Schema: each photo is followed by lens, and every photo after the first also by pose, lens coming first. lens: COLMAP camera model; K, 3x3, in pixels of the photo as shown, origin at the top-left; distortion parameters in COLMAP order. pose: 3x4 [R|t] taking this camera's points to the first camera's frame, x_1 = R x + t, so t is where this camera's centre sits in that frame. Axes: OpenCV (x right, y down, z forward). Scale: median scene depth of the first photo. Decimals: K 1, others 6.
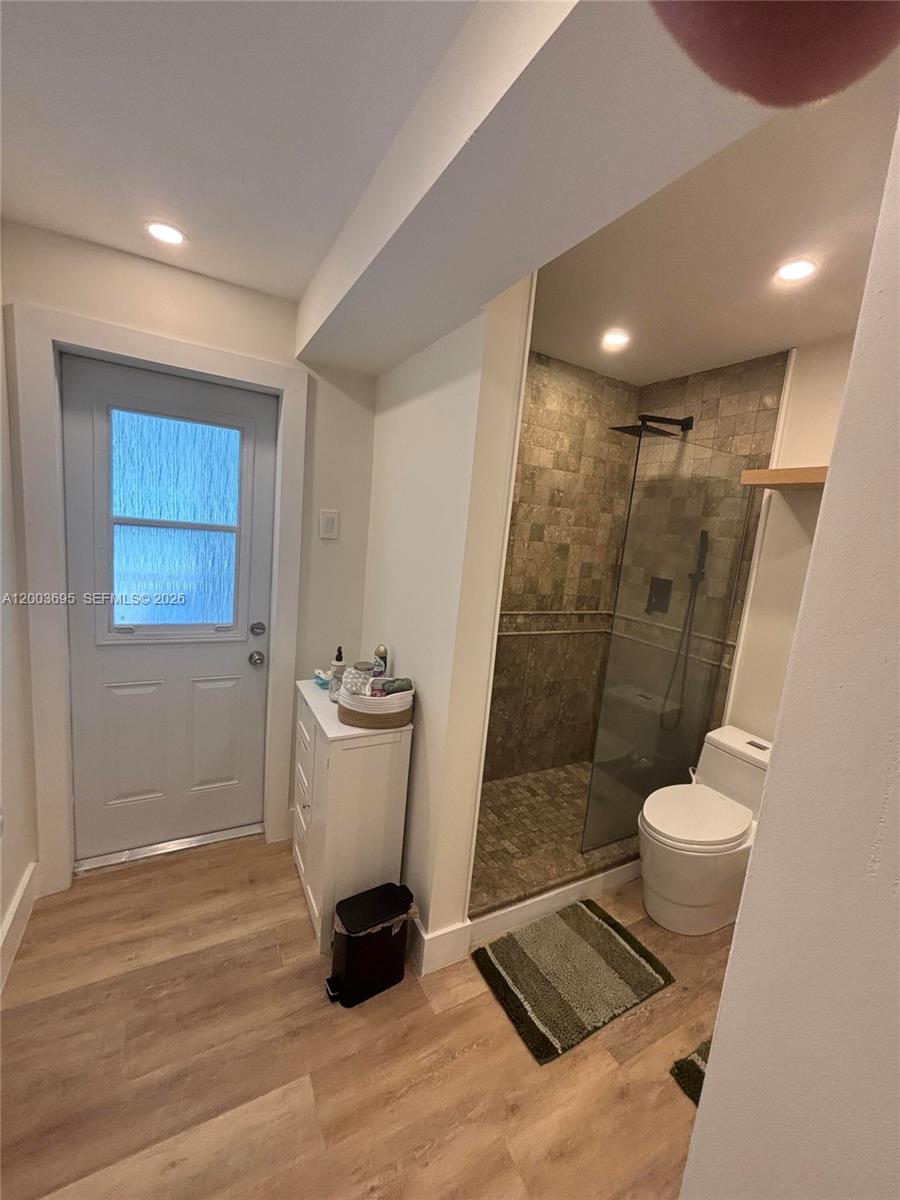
lens RADIAL K [[482.9, 0, 452.5], [0, 482.9, 600.7], [0, 0, 1]] dist [-0.001505, 0.000706]
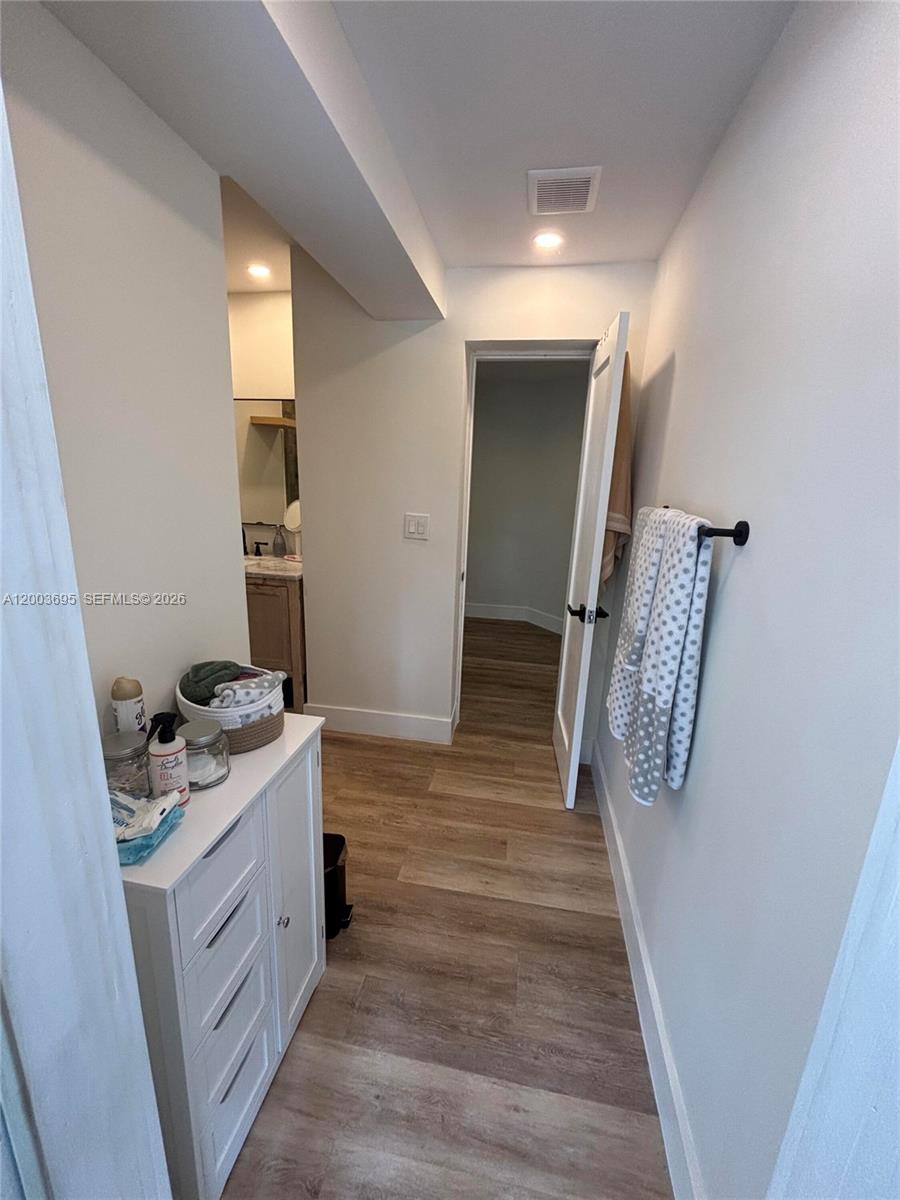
lens RADIAL K [[482.9, 0, 449.9], [0, 482.9, 597.1], [0, 0, 1]] dist [-0.001505, 0.000706]
pose [[-0.771750, -0.264745, 0.578197, -0.985655], [-0.010780, 0.914536, 0.404360, -0.265968], [-0.635834, 0.305832, -0.708648, 1.634841]]
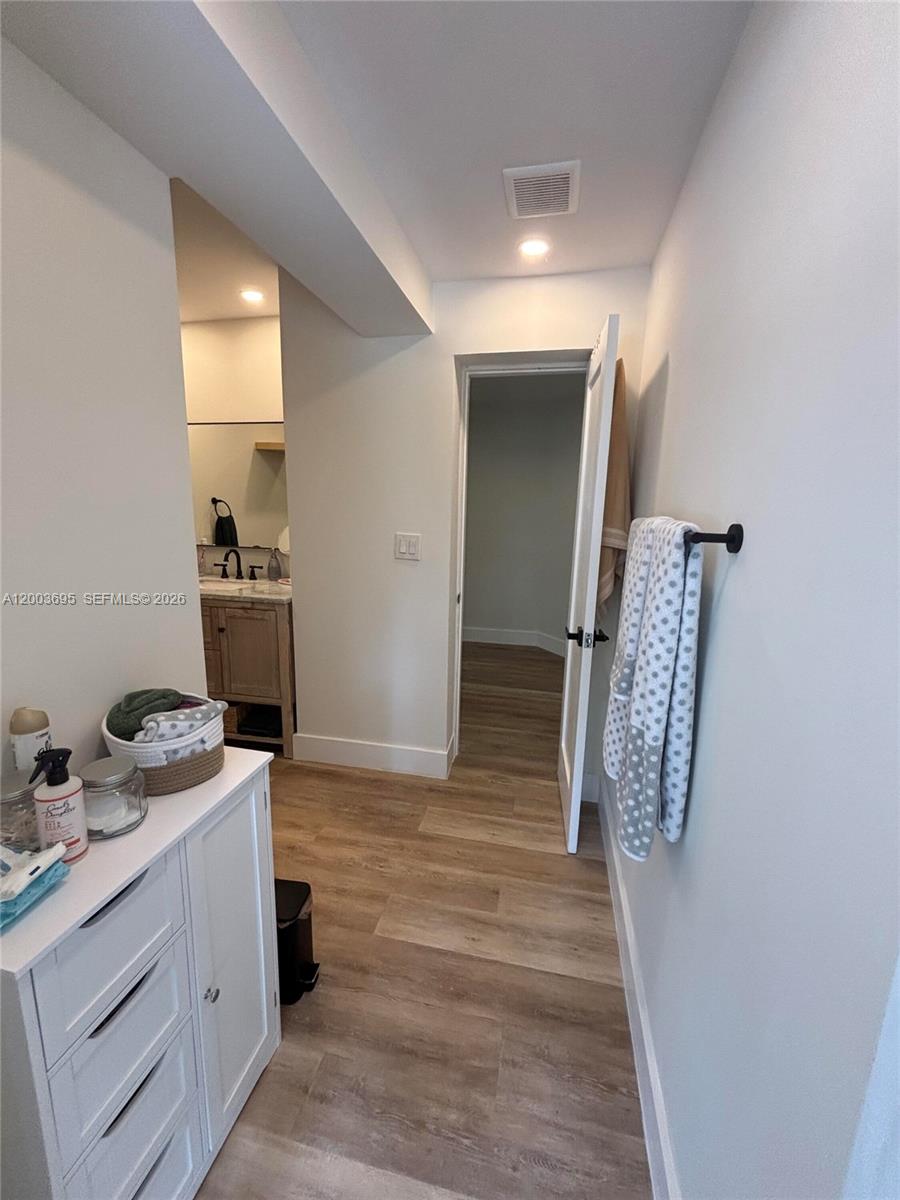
lens RADIAL K [[482.9, 0, 450.6], [0, 482.9, 596.7], [0, 0, 1]] dist [-0.001505, 0.000706]
pose [[-0.747998, -0.227319, 0.623558, -1.009278], [0.010307, 0.935425, 0.353376, -0.216387], [-0.663621, 0.270751, -0.697353, 1.501948]]
